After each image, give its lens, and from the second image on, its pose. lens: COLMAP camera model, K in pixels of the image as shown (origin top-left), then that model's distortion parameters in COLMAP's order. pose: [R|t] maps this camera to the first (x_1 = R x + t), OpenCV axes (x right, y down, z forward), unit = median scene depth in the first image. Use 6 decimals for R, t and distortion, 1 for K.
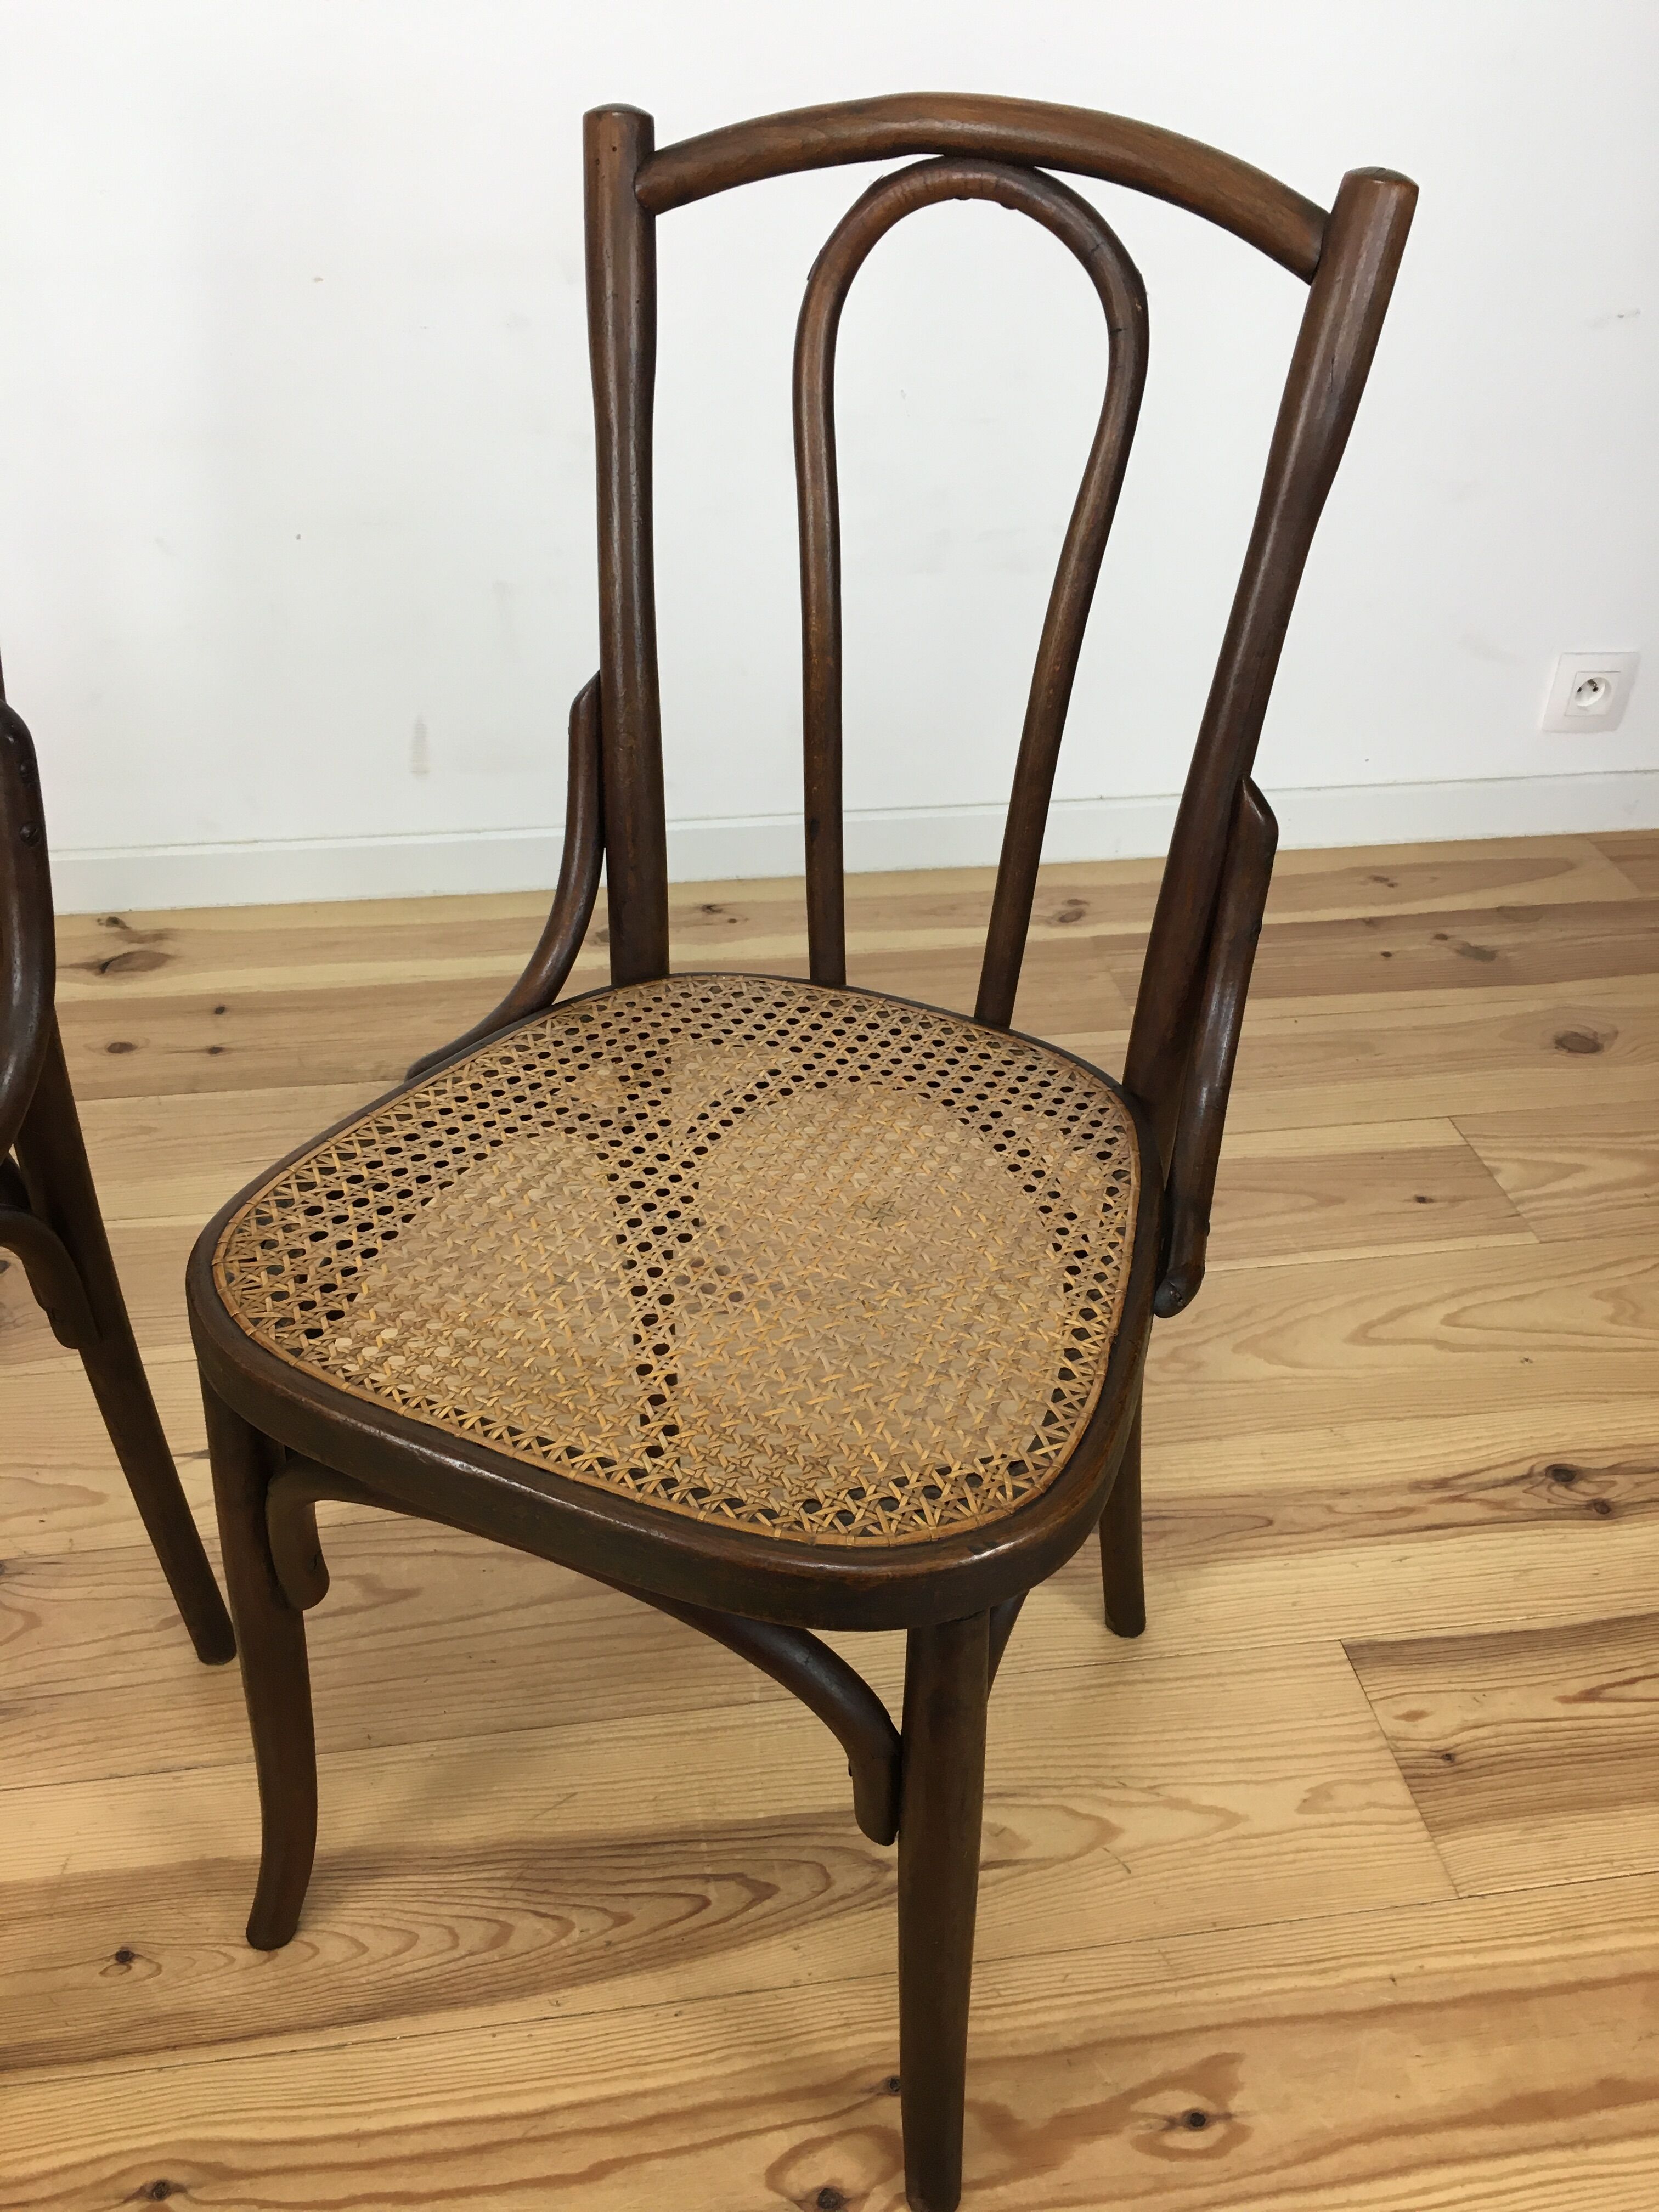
lens RADIAL K [[1905.9, 0, 838.1], [0, 1905.9, 1097.9], [0, 0, 1]] dist [0.076363, -0.125546]
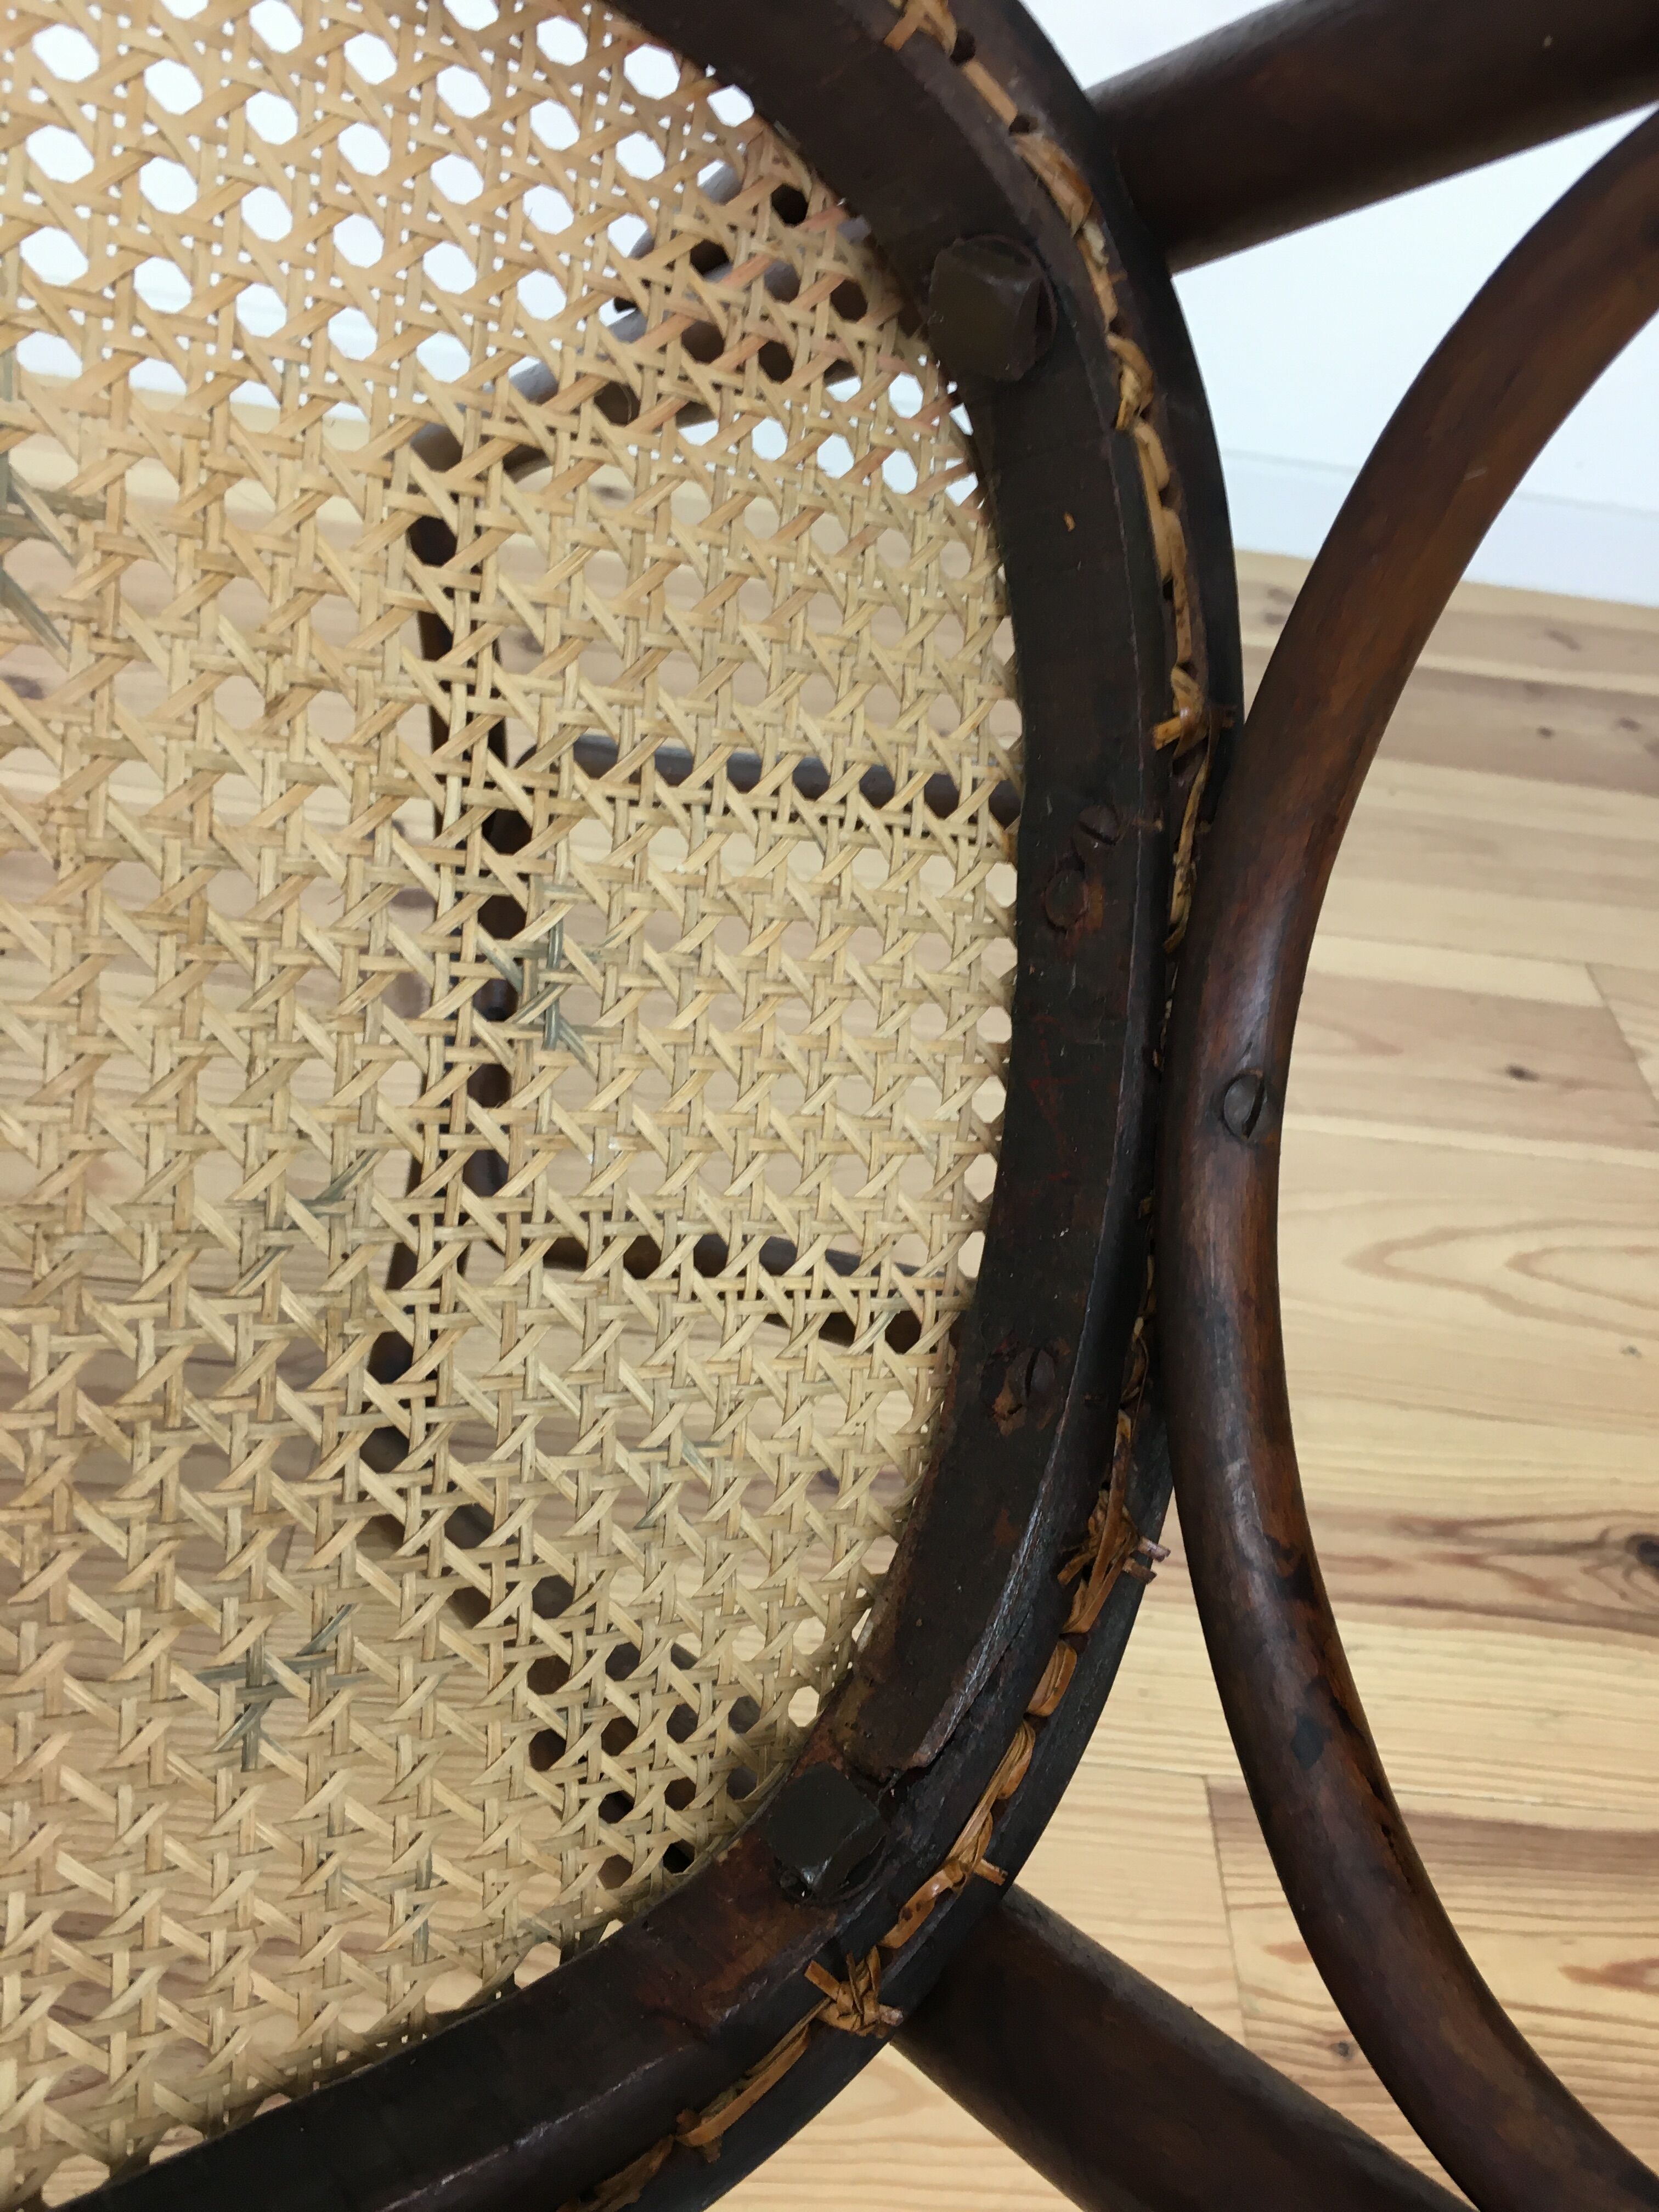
lens RADIAL K [[1905.9, 0, 828.1], [0, 1905.9, 1095.4], [0, 0, 1]] dist [0.076363, -0.125546]
pose [[0.979911, 0.195729, -0.038269, 0.140847], [-0.190960, 0.976177, 0.103019, 0.052283], [0.057521, -0.093641, 0.993943, 0.470574]]
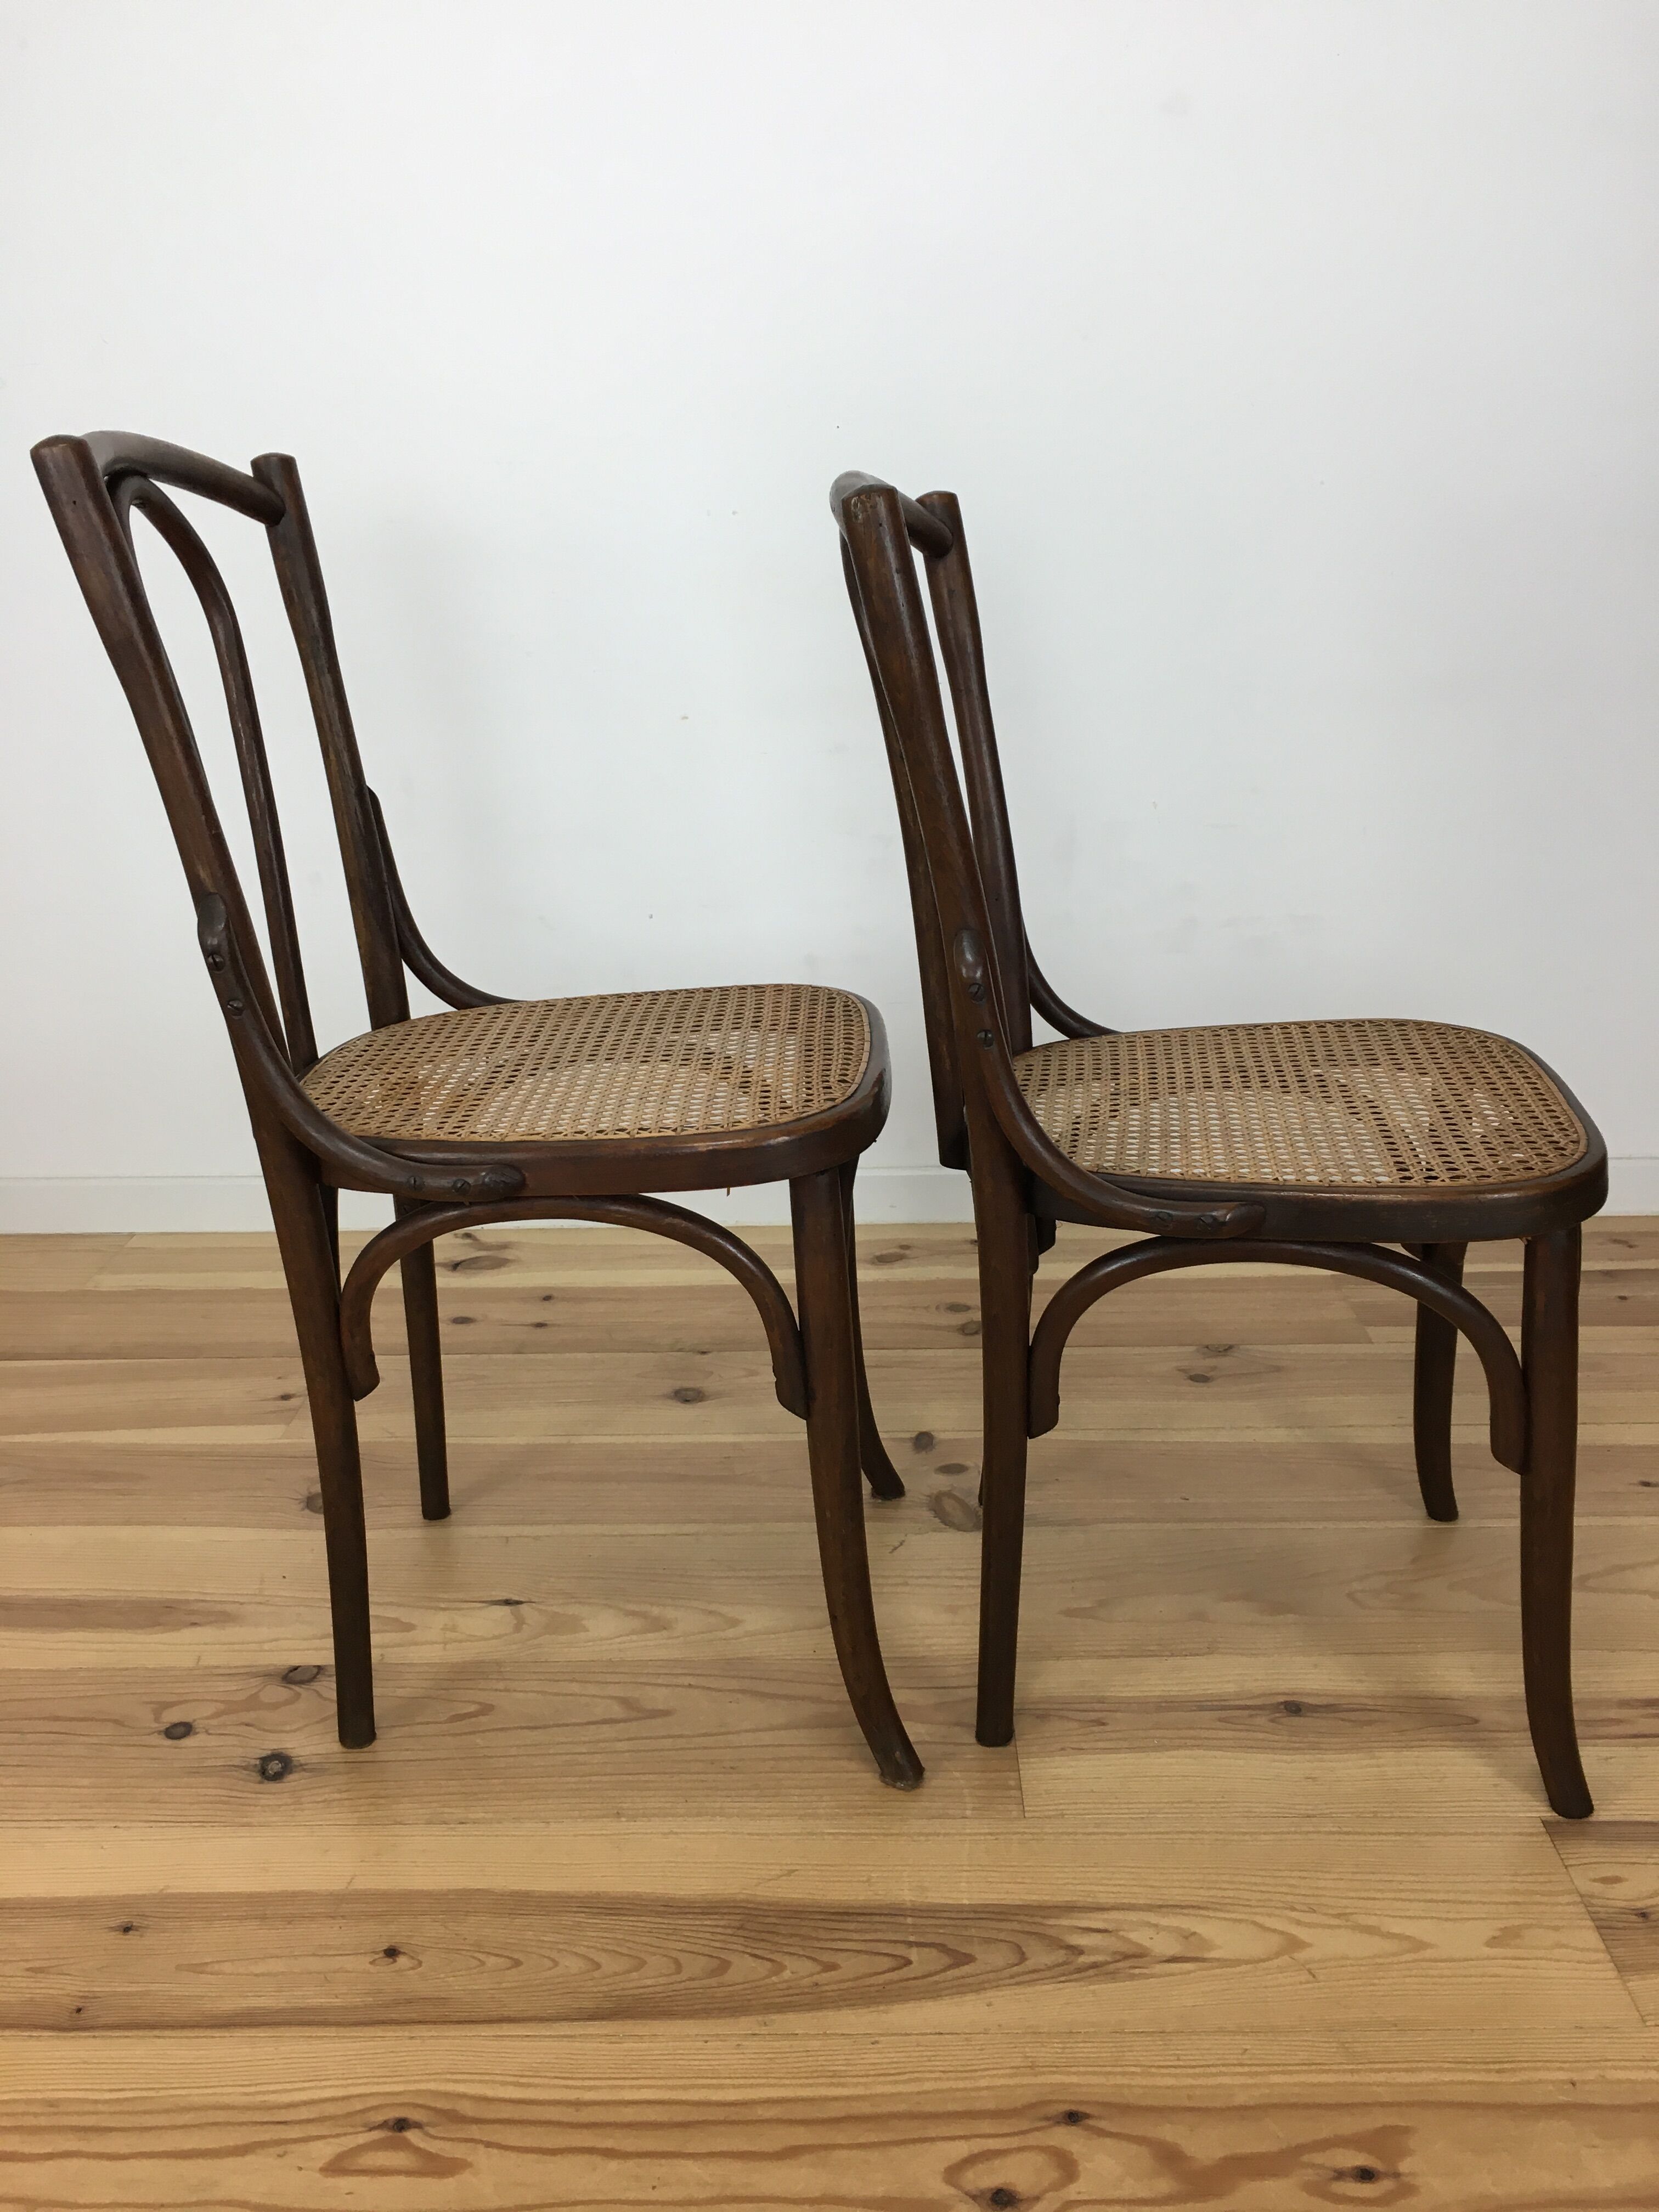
lens RADIAL K [[1905.9, 0, 835.0], [0, 1905.9, 1087.4], [0, 0, 1]] dist [0.076363, -0.125546]
pose [[0.986359, 0.014658, -0.163956, 0.055157], [-0.061482, 0.956750, -0.284342, 0.235032], [0.152697, 0.290543, 0.944600, -0.151413]]
